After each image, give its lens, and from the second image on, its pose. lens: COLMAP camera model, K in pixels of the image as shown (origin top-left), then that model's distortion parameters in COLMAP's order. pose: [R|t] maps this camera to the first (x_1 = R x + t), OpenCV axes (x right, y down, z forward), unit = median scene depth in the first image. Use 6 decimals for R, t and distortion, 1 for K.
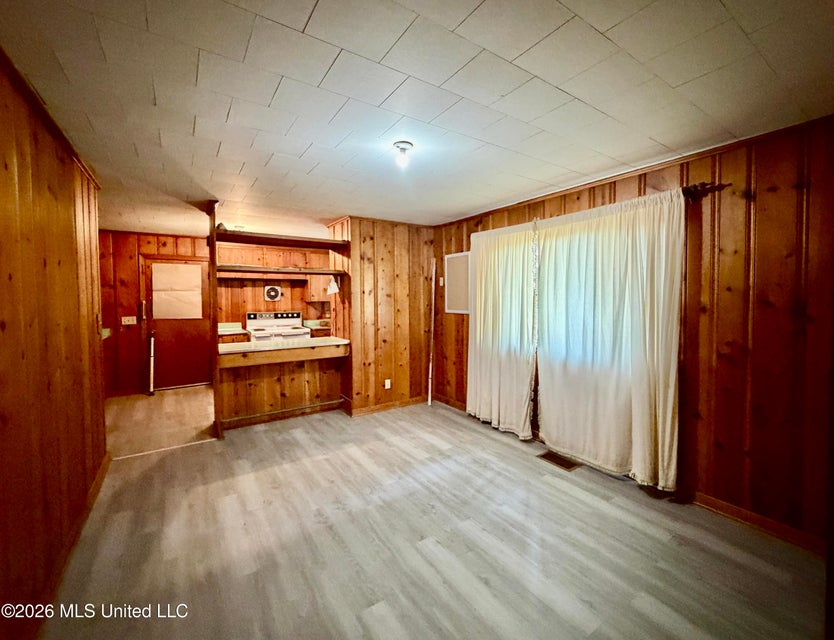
lens RADIAL K [[357.0, 0, 418.6], [0, 357.0, 308.1], [0, 0, 1]] dist [0.003686, 0.000011]
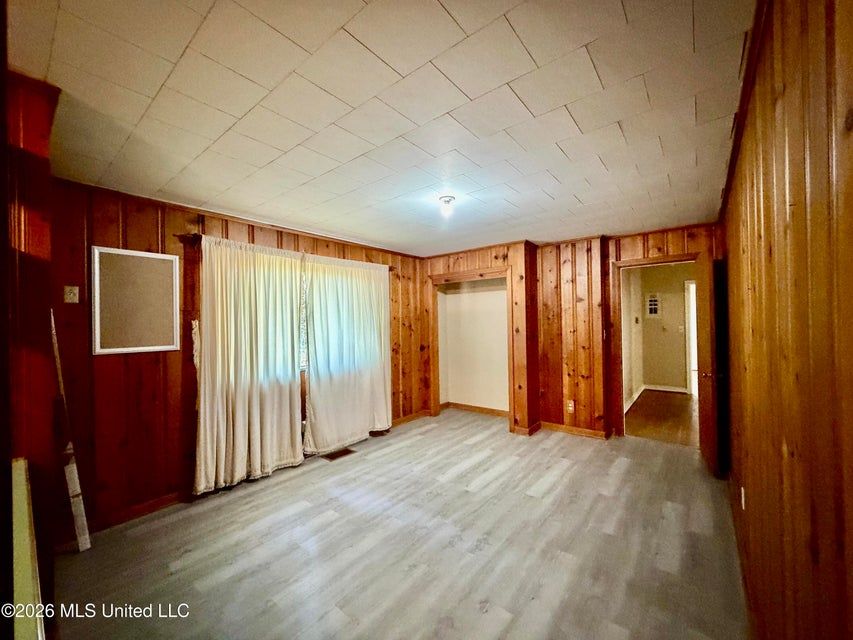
lens RADIAL K [[350.9, 0, 425.7], [0, 350.9, 320.1], [0, 0, 1]] dist [-0.003362, 0.001288]
pose [[-0.306611, 0.020738, 0.951609, -0.937255], [0.050421, 0.998713, -0.005518, -0.017520], [-0.950498, 0.046290, -0.307262, 1.154972]]
